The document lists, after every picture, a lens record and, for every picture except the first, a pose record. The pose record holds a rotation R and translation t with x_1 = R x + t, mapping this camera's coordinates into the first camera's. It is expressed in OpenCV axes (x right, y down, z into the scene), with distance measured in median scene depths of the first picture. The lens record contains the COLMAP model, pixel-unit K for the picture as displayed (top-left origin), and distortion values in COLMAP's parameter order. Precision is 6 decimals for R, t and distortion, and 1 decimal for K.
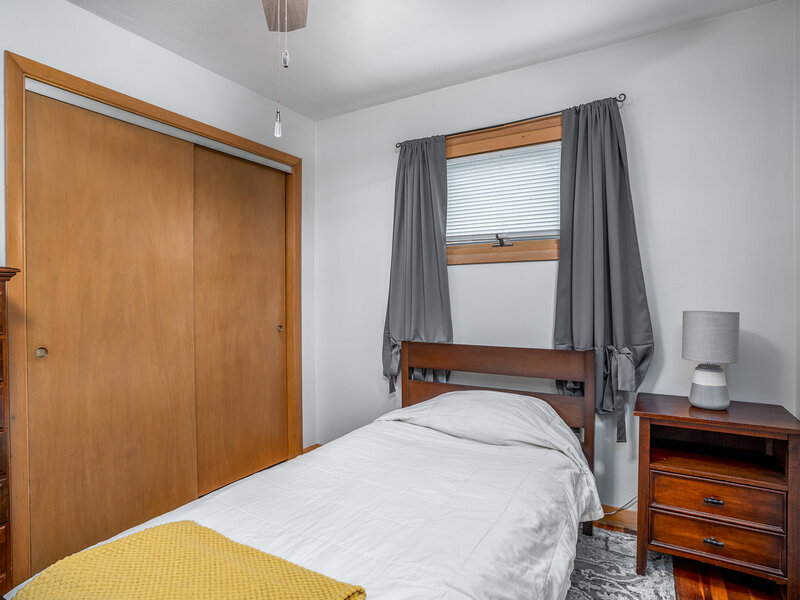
lens RADIAL K [[448.1, 0, 400.0], [0, 448.1, 300.0], [0, 0, 1]] dist [-0.046055, -0.000379]
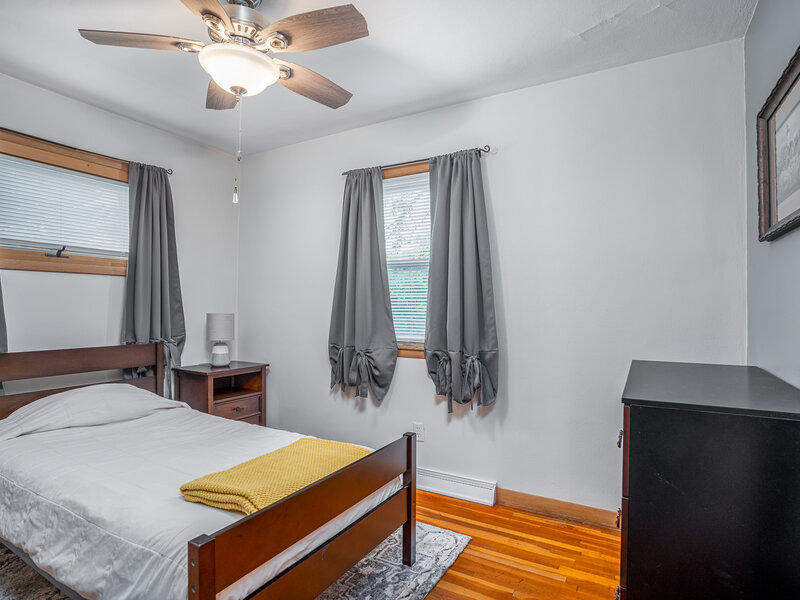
lens RADIAL K [[436.7, 0, 400.0], [0, 436.7, 300.0], [0, 0, 1]] dist [-0.003509, -0.000645]
pose [[-0.016023, 0.019083, 0.999689, -1.007395], [-0.000734, 0.999817, -0.019098, 0.003750], [-0.999871, -0.001039, -0.016006, 0.241556]]
